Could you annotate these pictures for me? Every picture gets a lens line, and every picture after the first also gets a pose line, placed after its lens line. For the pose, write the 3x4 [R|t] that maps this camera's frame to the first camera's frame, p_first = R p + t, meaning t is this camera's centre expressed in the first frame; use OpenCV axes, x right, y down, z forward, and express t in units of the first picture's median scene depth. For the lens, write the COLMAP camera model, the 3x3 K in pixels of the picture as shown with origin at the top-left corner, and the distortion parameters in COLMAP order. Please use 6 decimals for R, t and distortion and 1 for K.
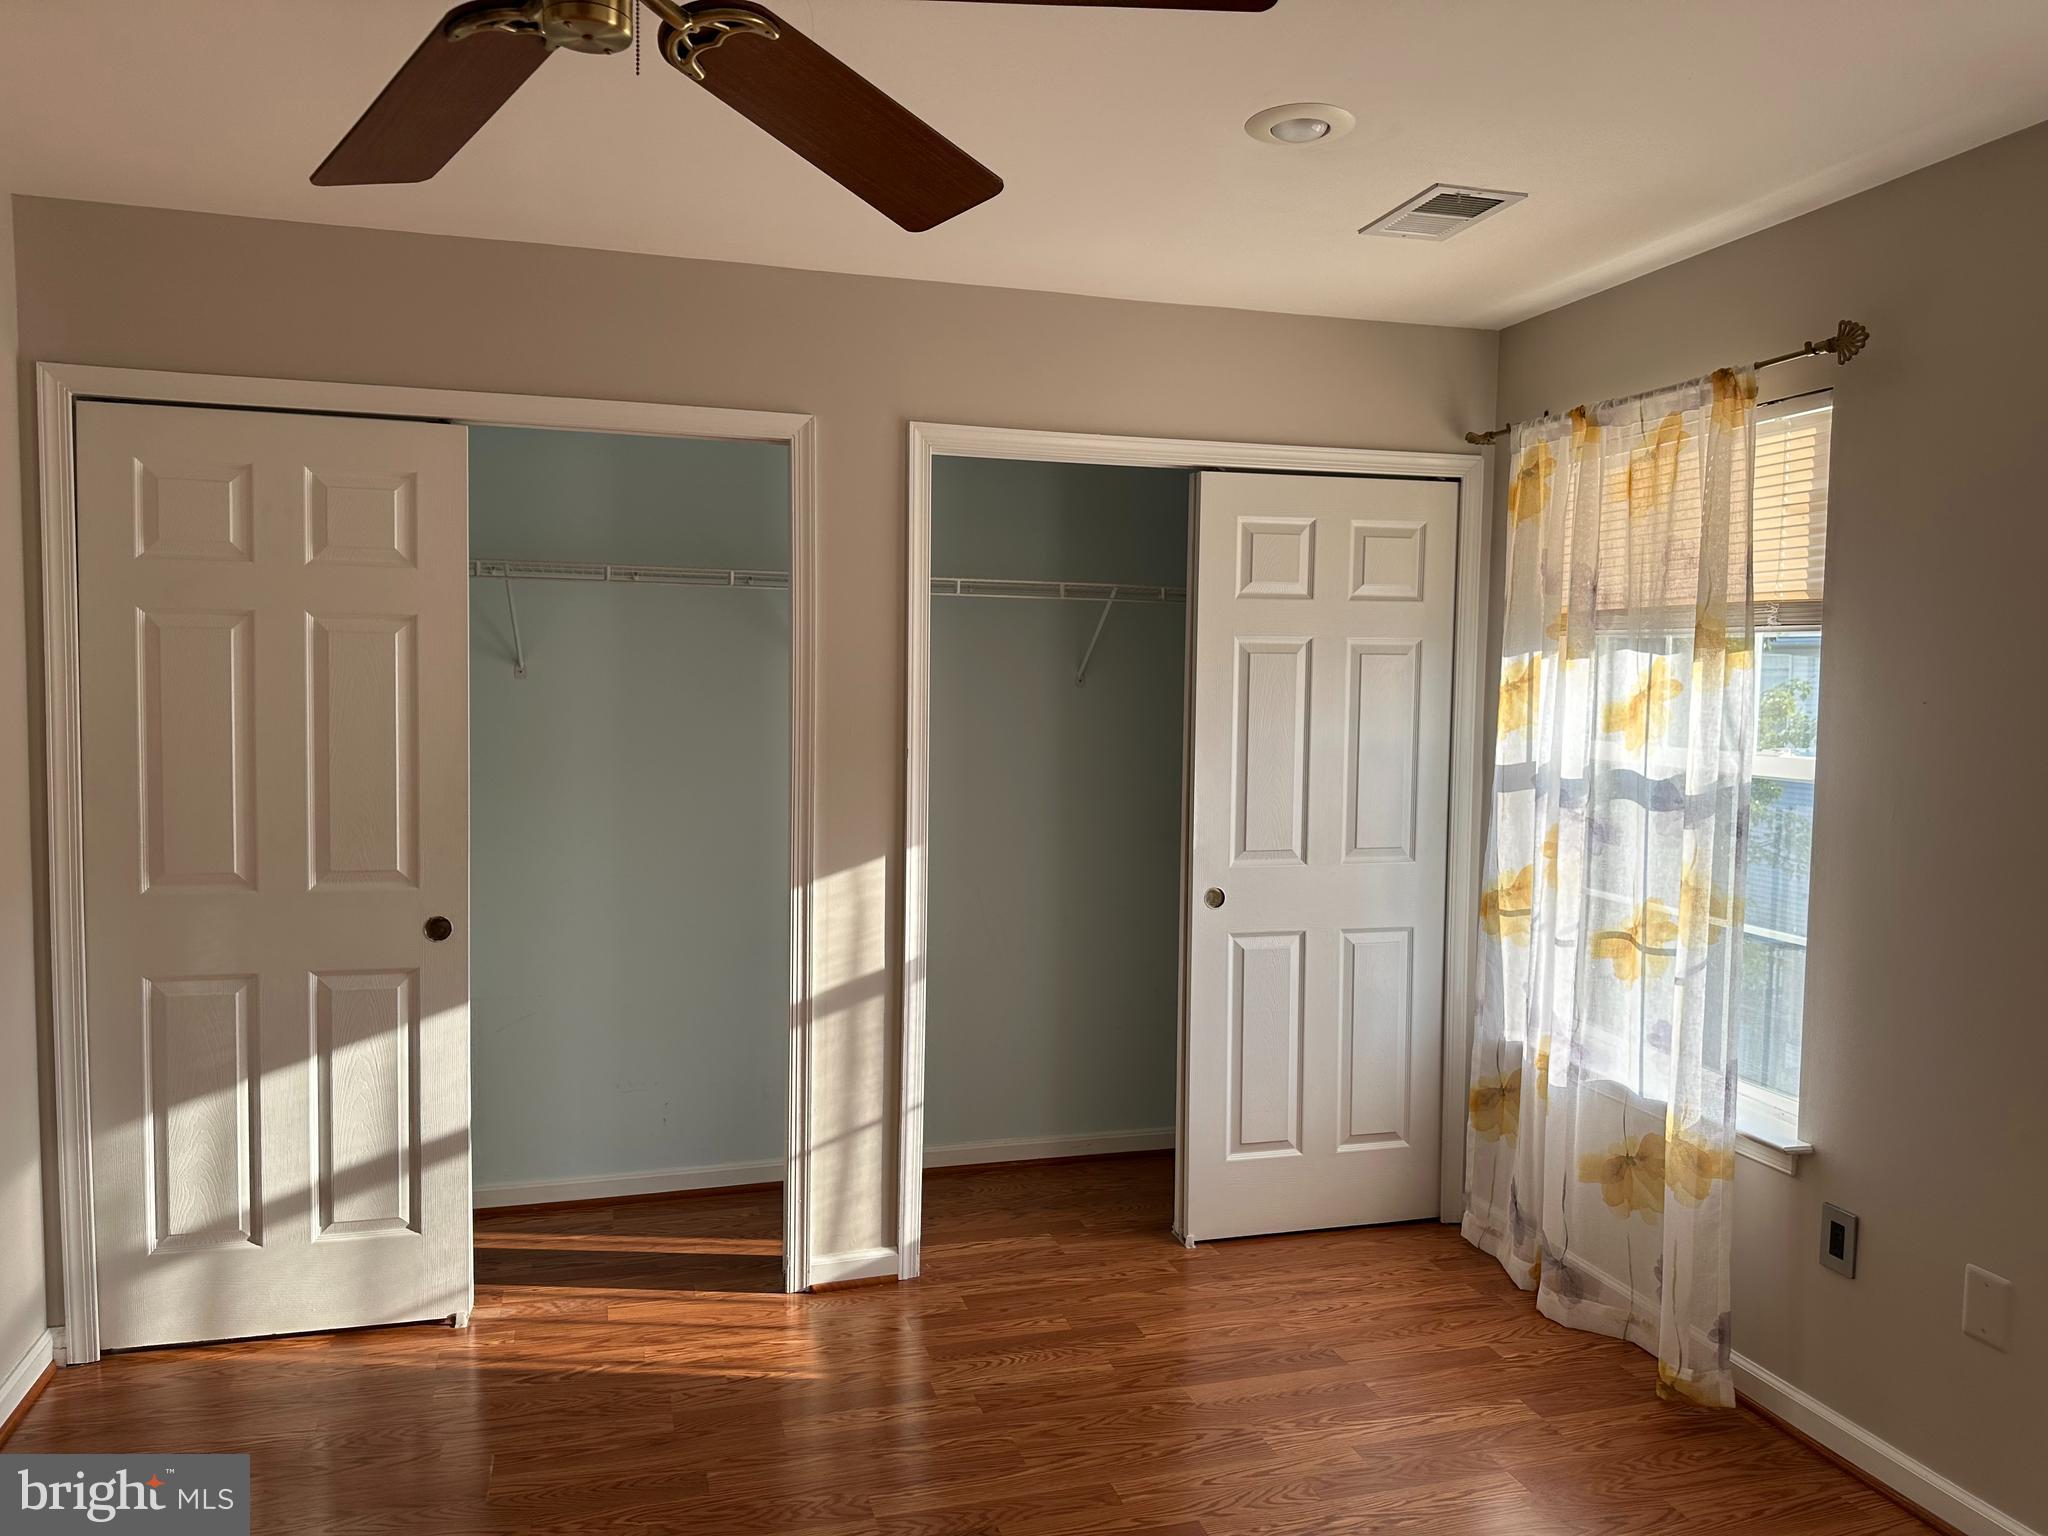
lens RADIAL K [[1447.7, 0, 1034.2], [0, 1447.7, 768.0], [0, 0, 1]] dist [0.137932, -0.222404]
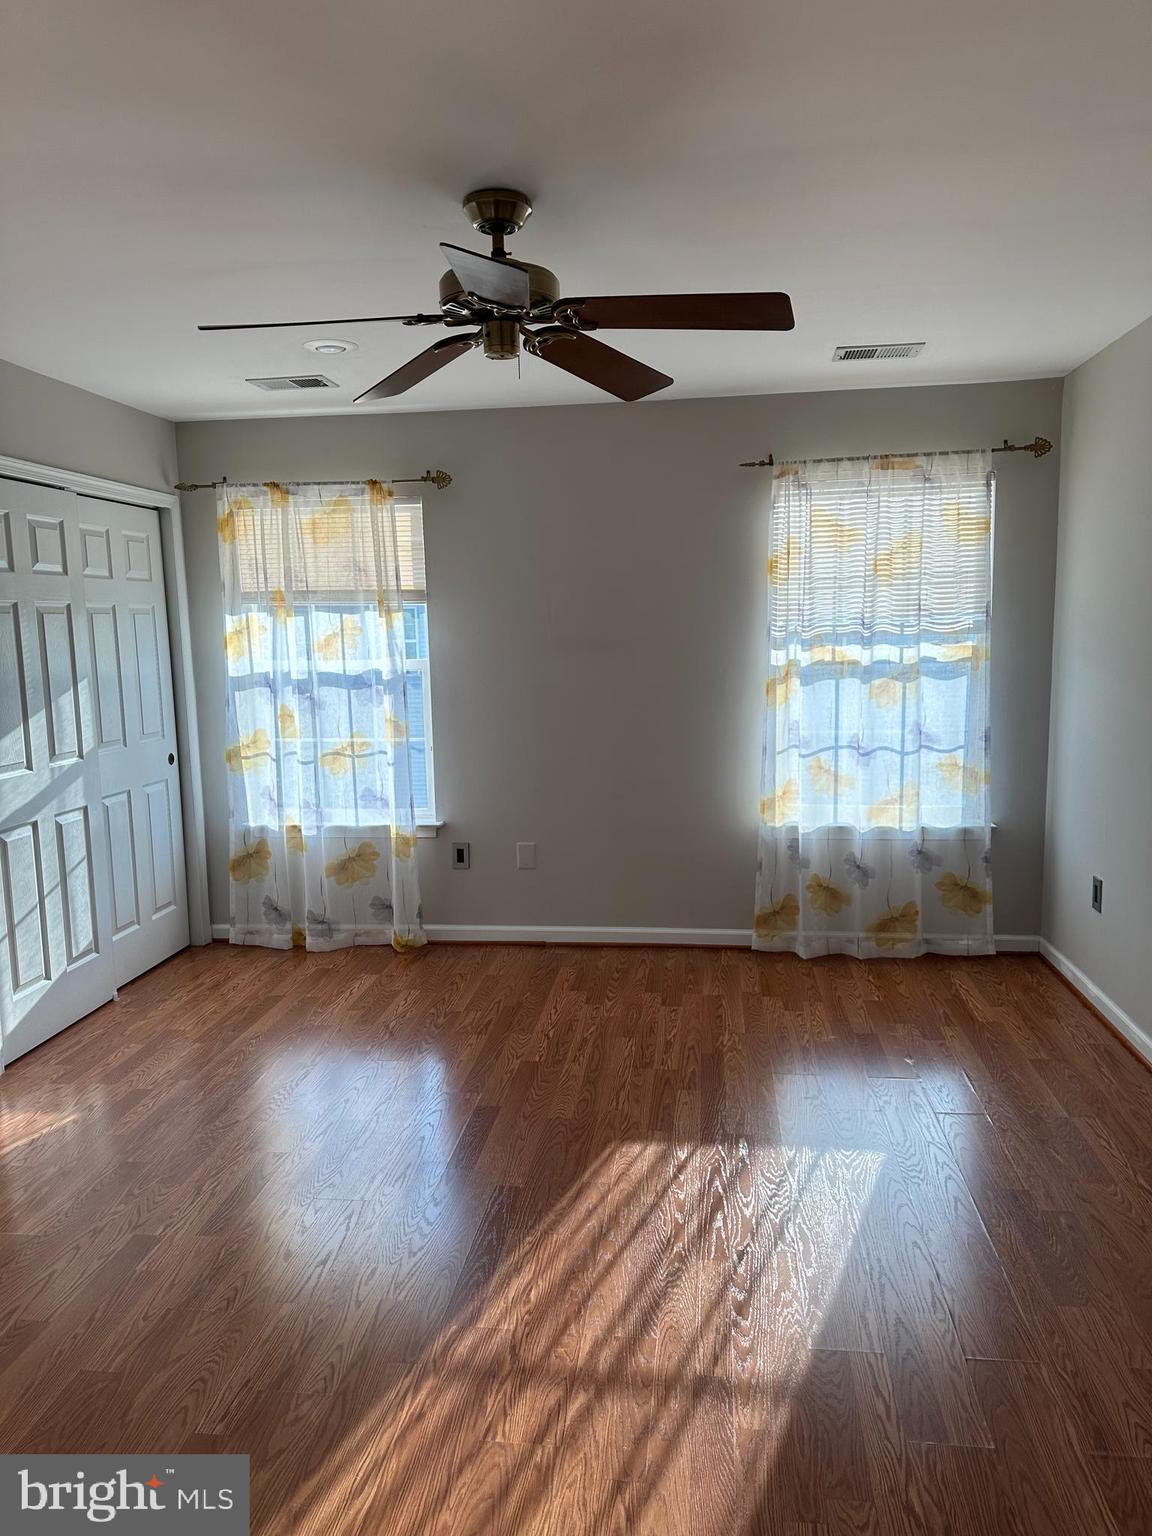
lens RADIAL K [[1079.3, 0, 574.3], [0, 1079.3, 775.4], [0, 0, 1]] dist [0.170472, -0.244903]
pose [[0.410707, -0.153648, 0.898728, -0.809578], [0.087211, 0.987799, 0.129021, -0.021339], [-0.907587, 0.025389, 0.419096, 0.066686]]
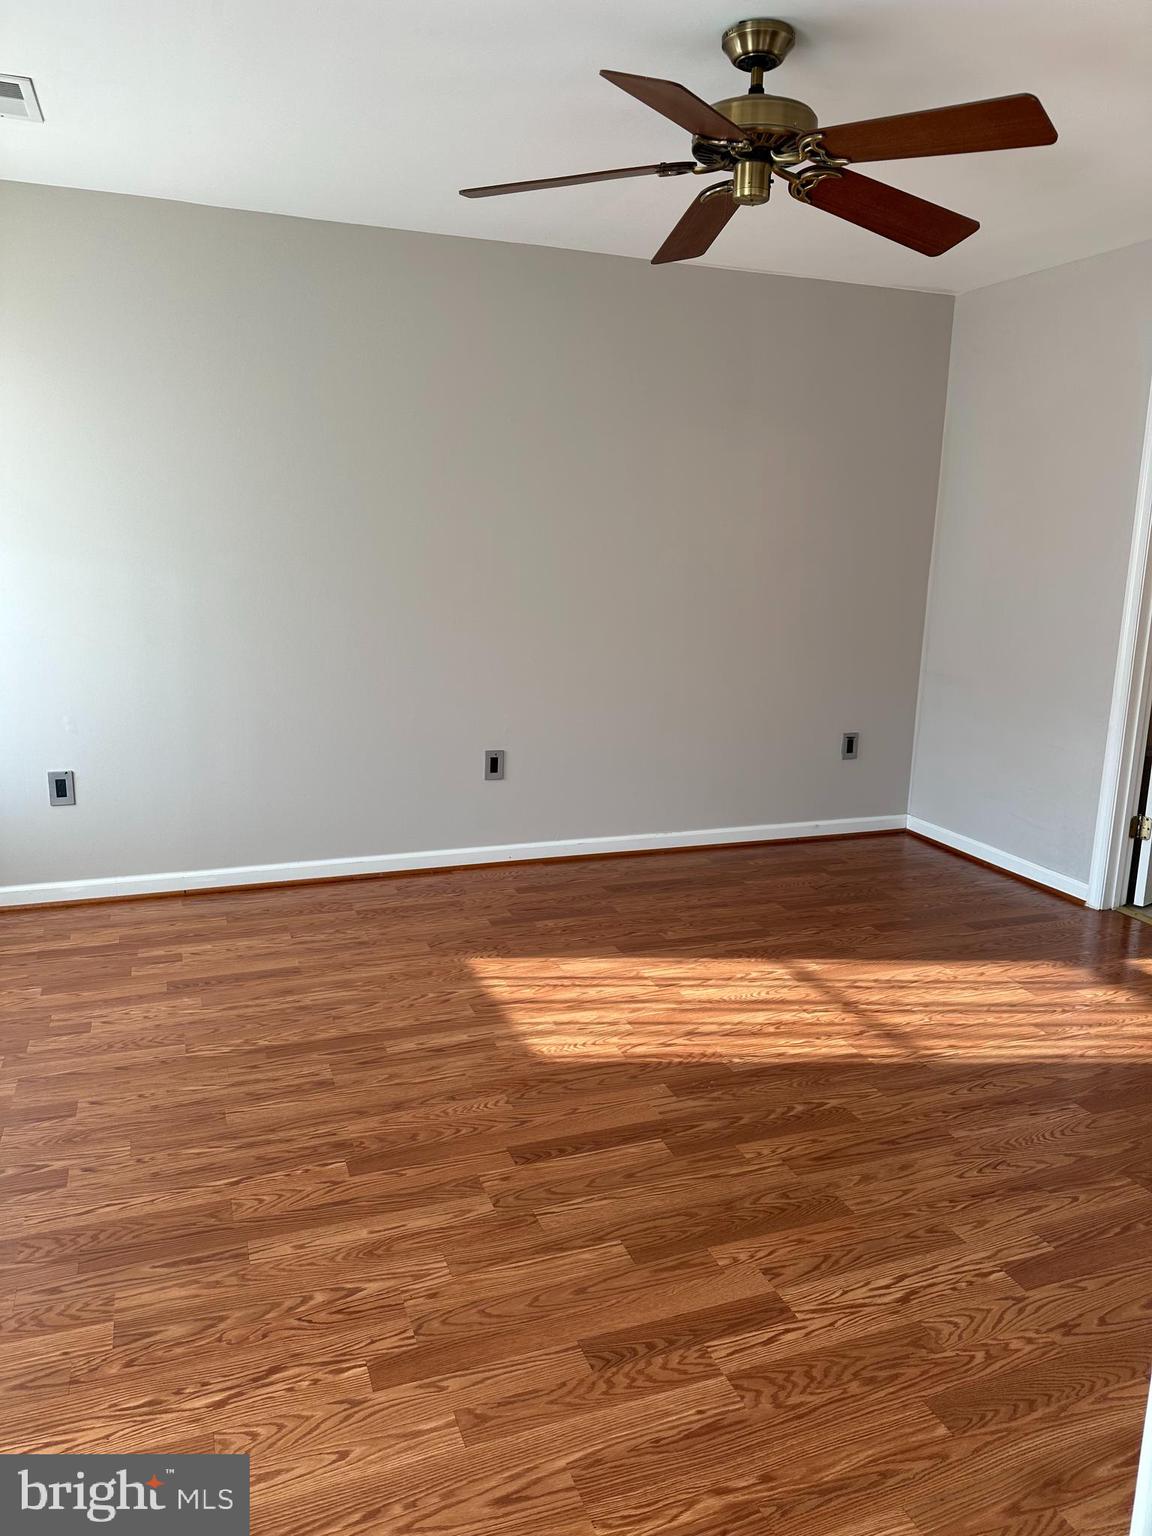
lens RADIAL K [[1087.3, 0, 575.9], [0, 1087.3, 764.6], [0, 0, 1]] dist [0.068762, -0.081853]
pose [[-0.997042, -0.024898, -0.072707, 0.035383], [-0.042759, 0.965833, 0.255615, -0.031214], [0.063859, 0.257968, -0.964041, 1.199523]]
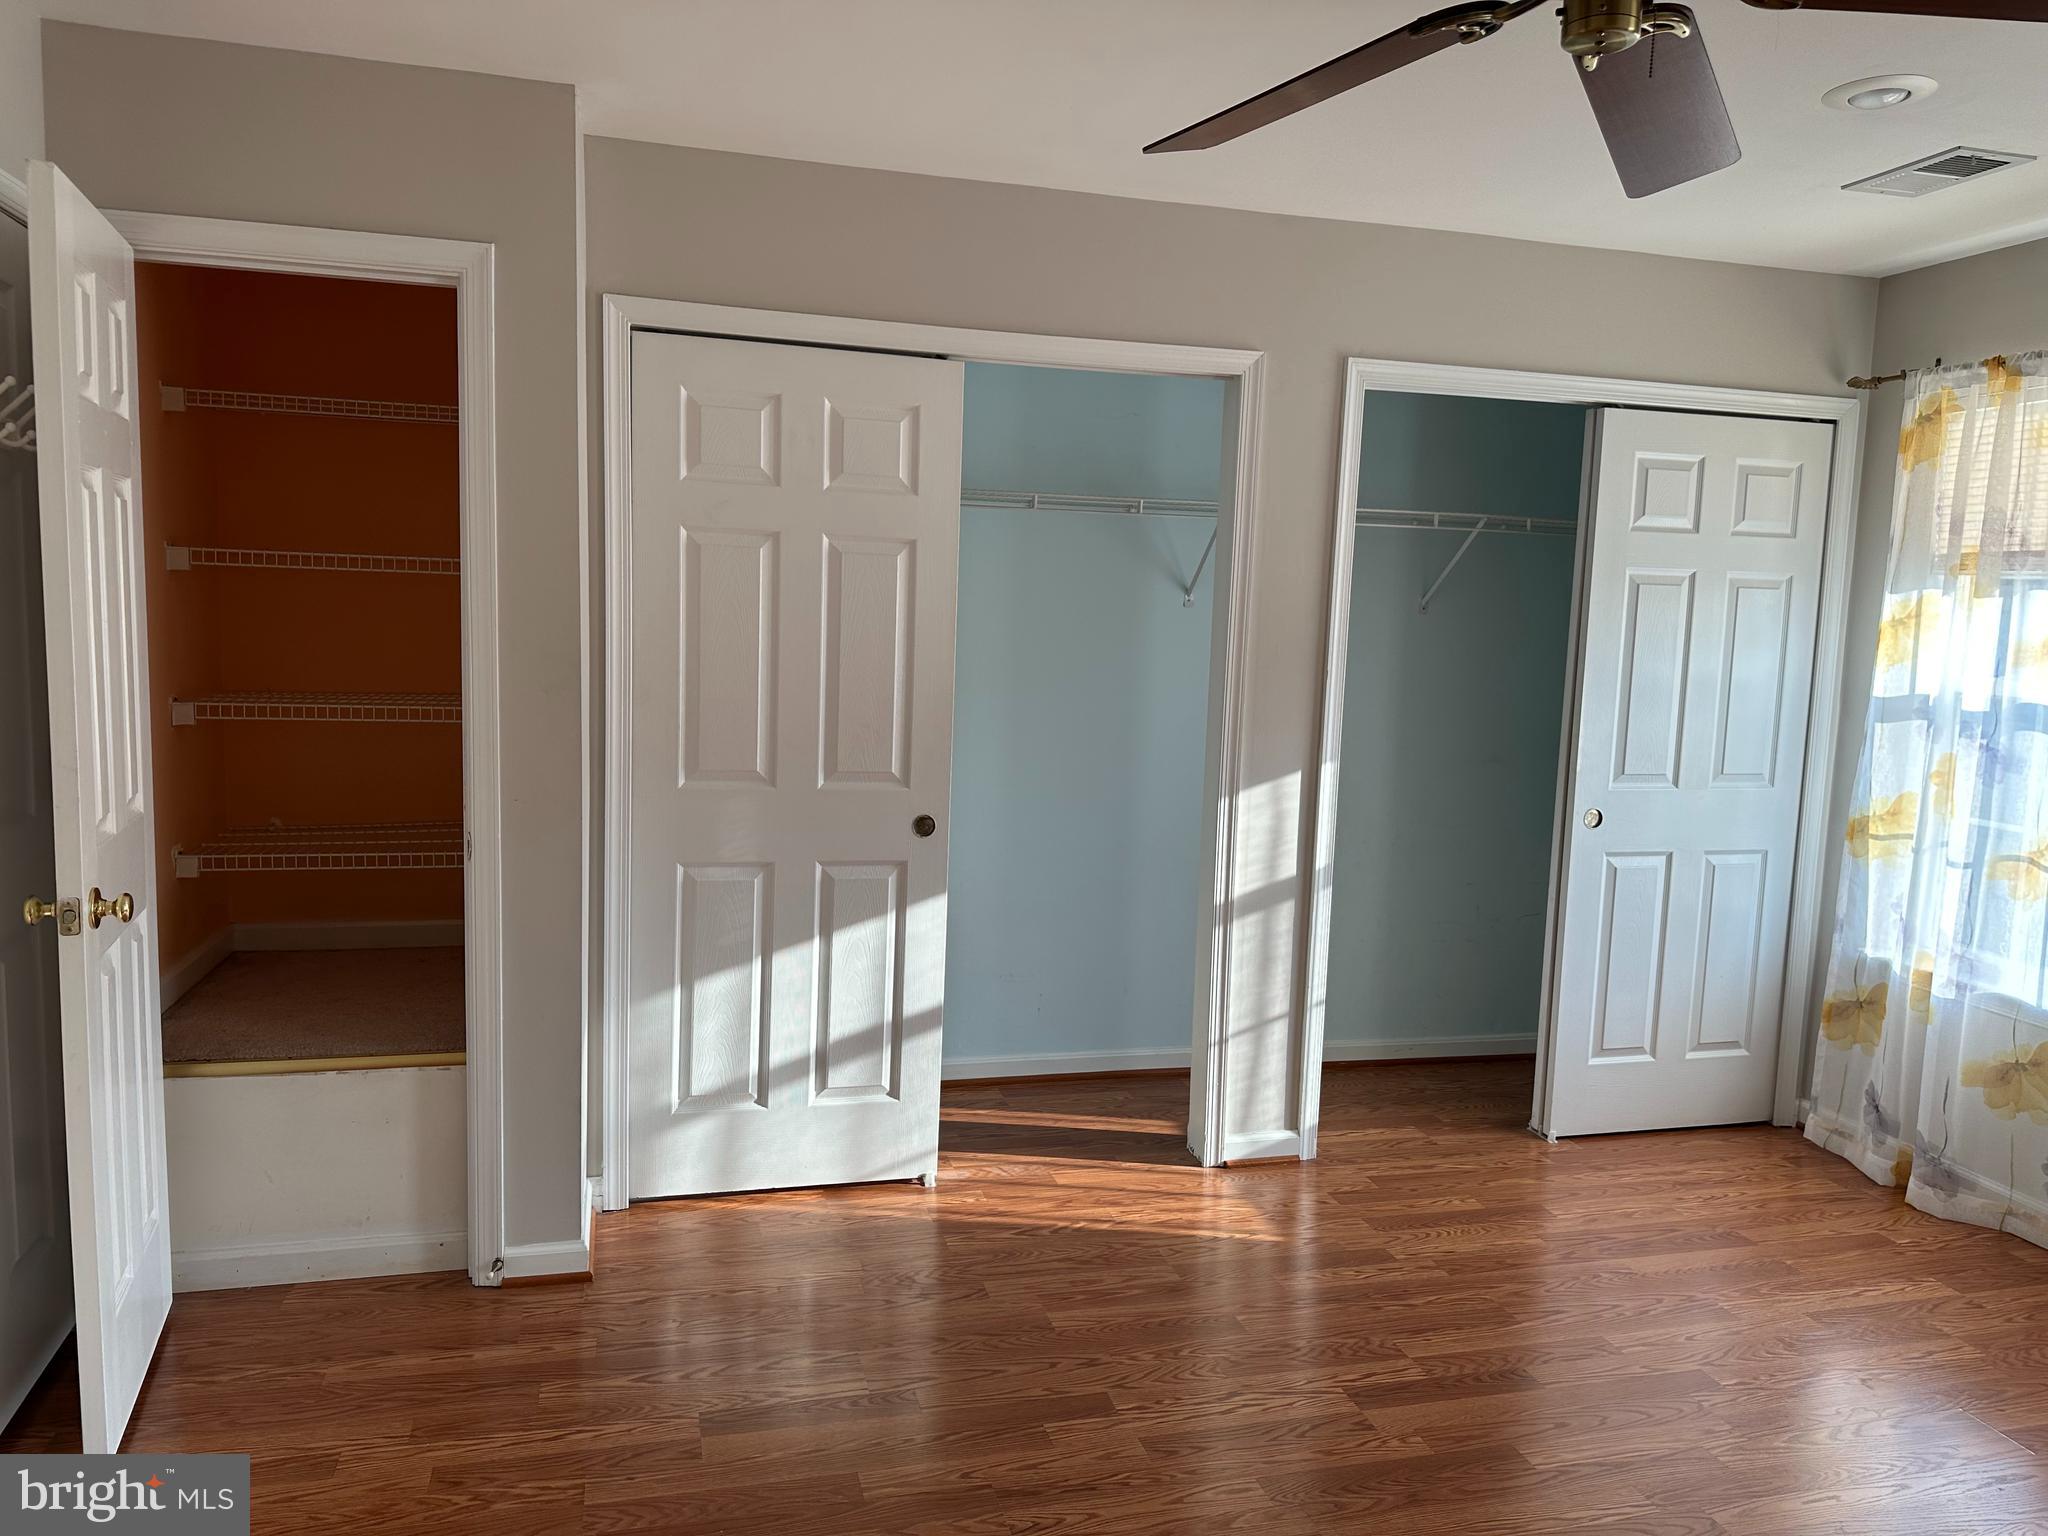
lens RADIAL K [[1460.4, 0, 1017.8], [0, 1460.4, 757.5], [0, 0, 1]] dist [0.005413, -0.007787]
pose [[0.999300, 0.022753, -0.029703, -0.292705], [-0.021396, 0.998748, 0.045215, 0.007950], [0.030695, -0.044548, 0.998536, -0.073148]]
